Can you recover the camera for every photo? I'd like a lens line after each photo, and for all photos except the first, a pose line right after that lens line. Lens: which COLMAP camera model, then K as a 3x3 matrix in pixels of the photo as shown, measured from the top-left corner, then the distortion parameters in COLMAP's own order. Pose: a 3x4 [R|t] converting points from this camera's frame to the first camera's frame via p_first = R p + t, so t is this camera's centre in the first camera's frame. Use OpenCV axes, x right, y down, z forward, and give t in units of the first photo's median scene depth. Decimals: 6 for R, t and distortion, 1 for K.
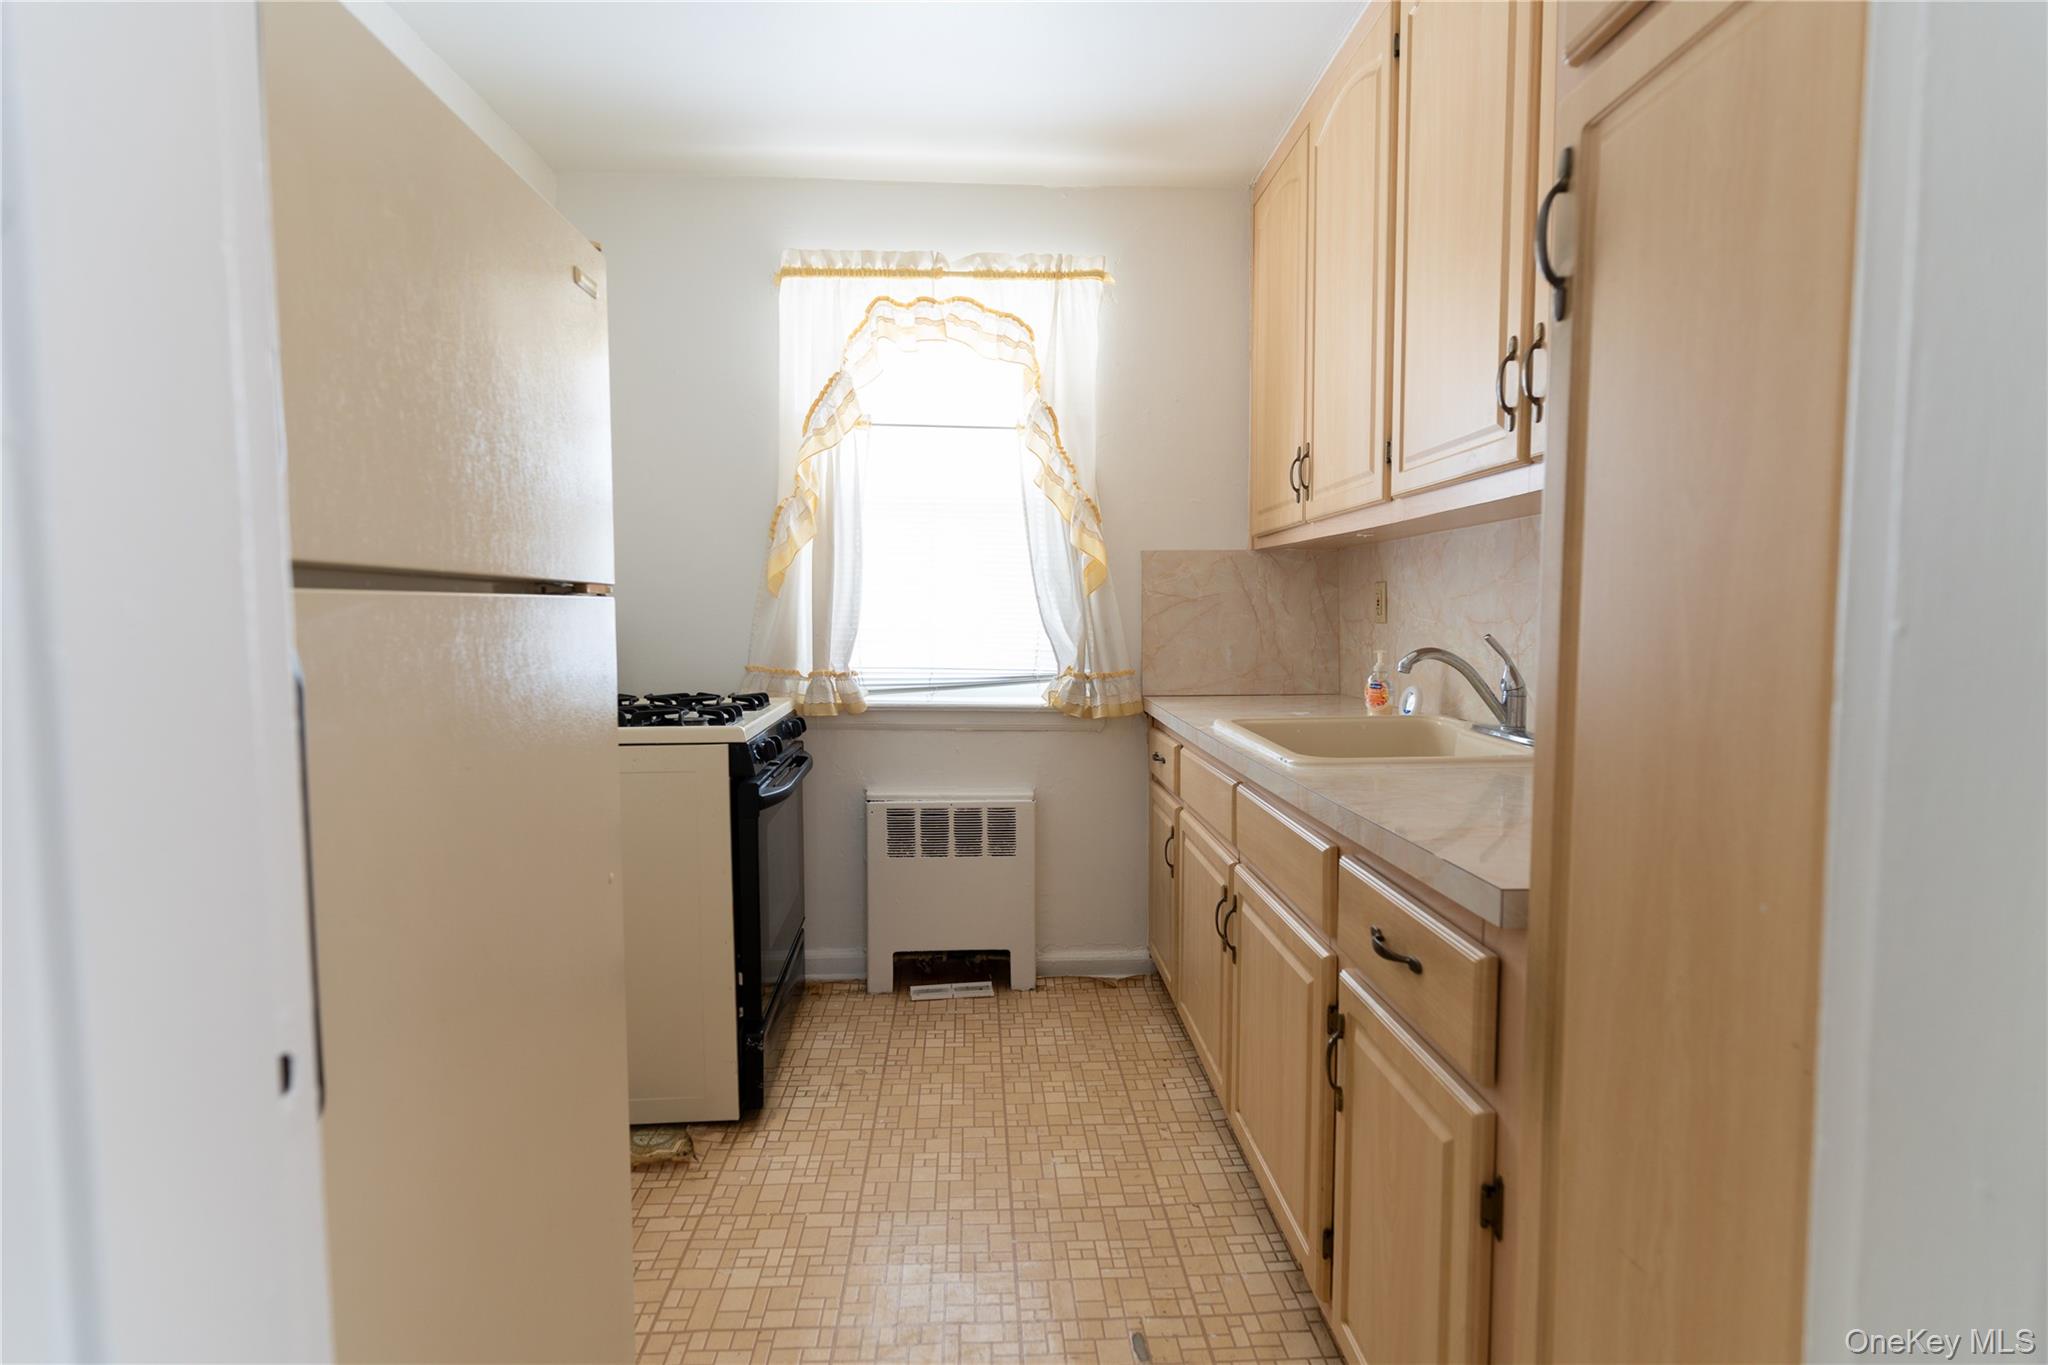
lens RADIAL K [[967.5, 0, 1033.7], [0, 967.5, 680.5], [0, 0, 1]] dist [-0.000103, -0.000401]
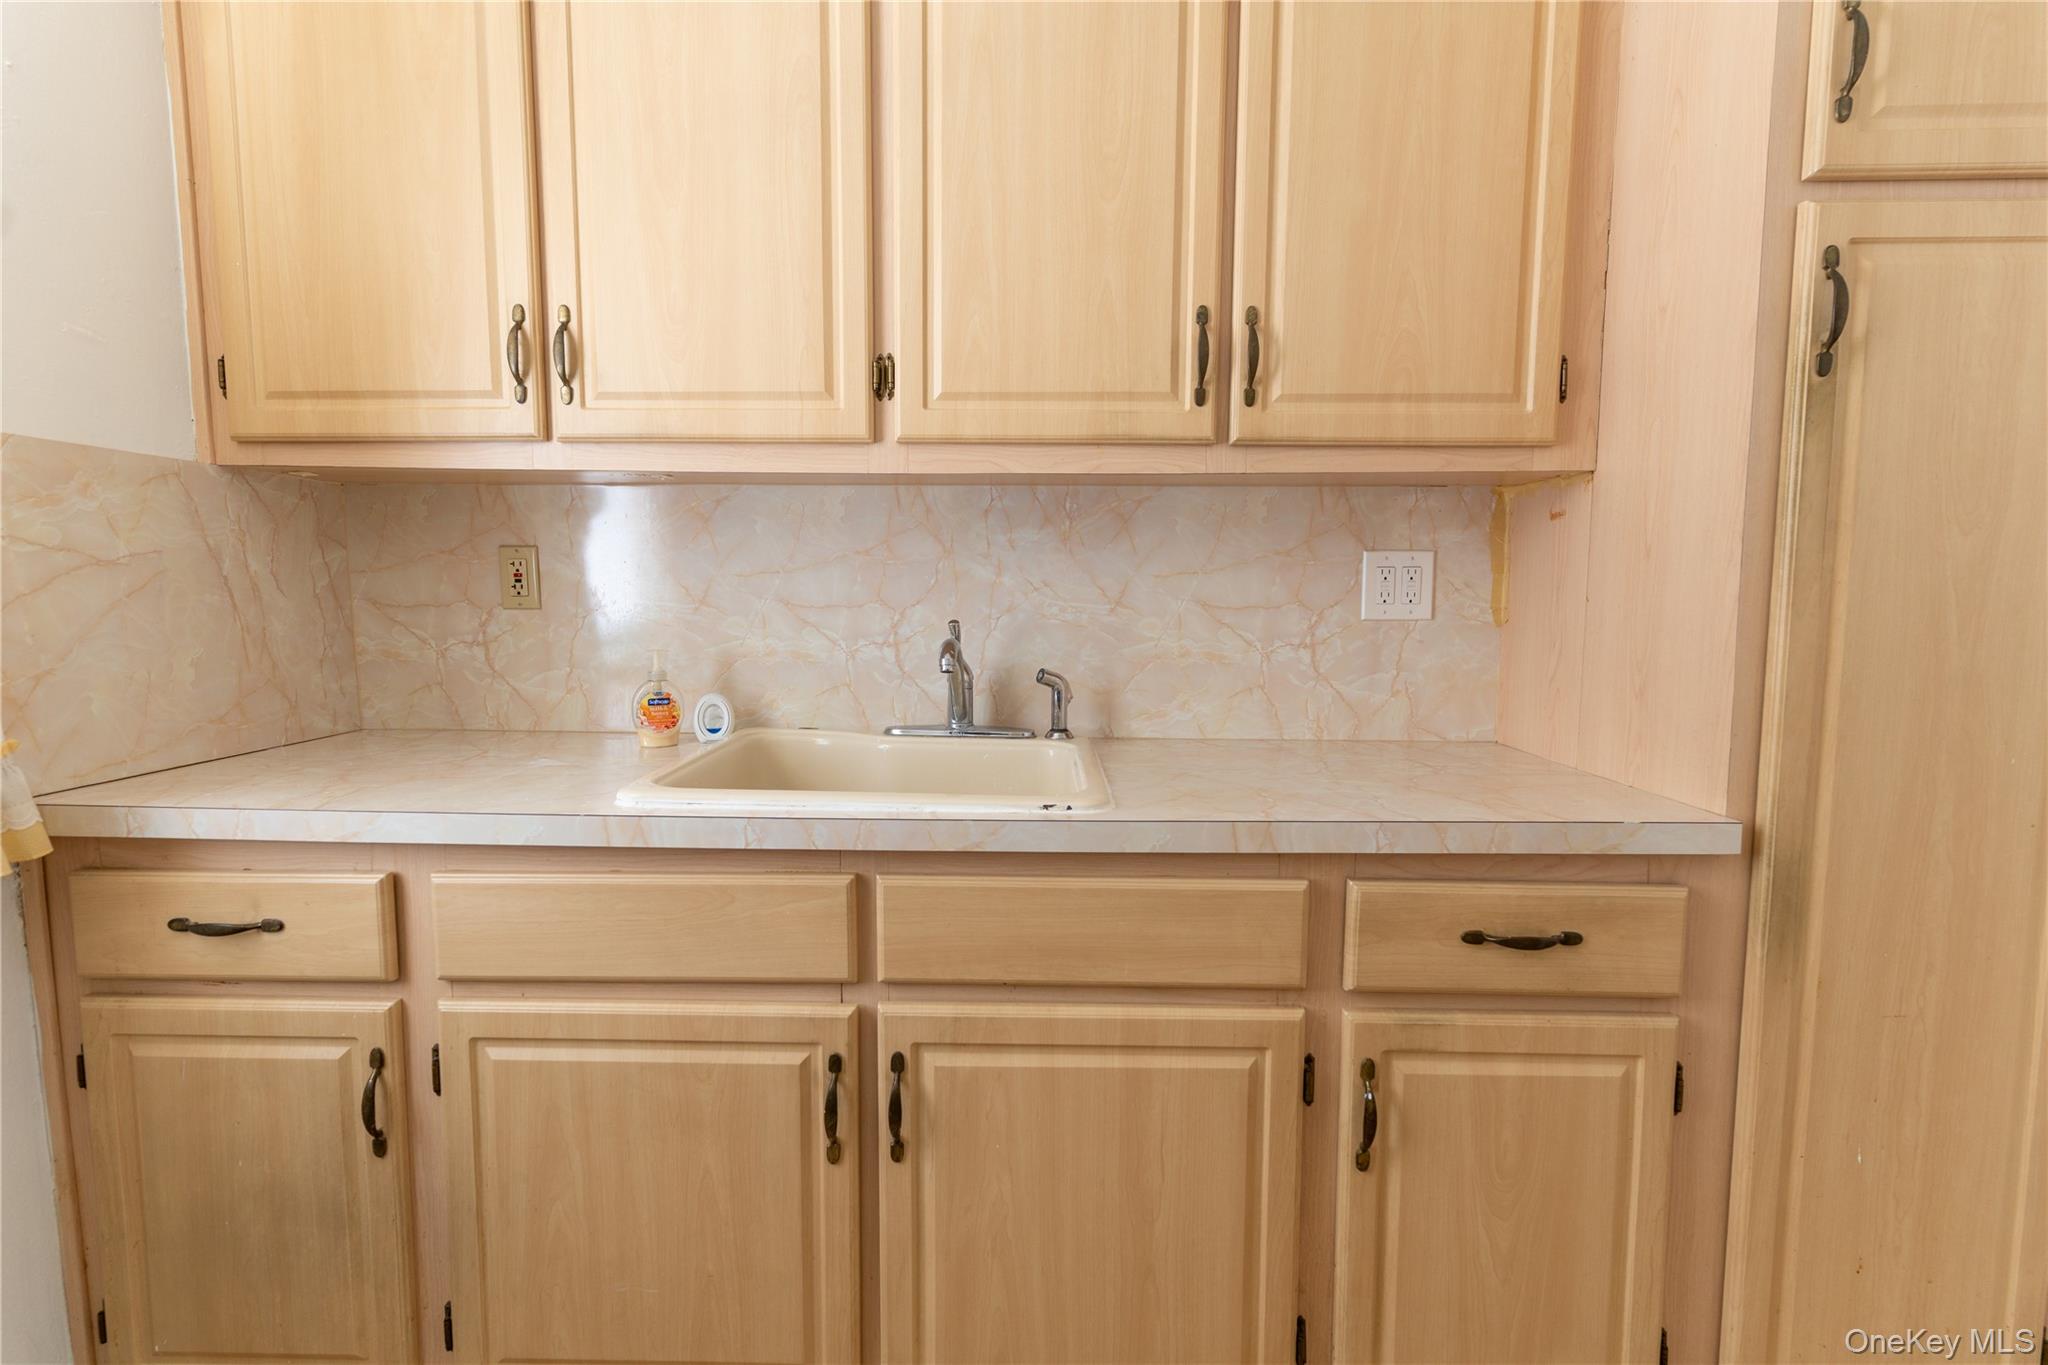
lens RADIAL K [[967.5, 0, 1033.7], [0, 967.5, 680.5], [0, 0, 1]] dist [-0.000103, -0.000401]
pose [[0.077949, -0.083248, 0.993476, -0.536598], [0.064847, 0.994821, 0.078272, -0.079948], [-0.994846, 0.058322, 0.082944, 1.201162]]
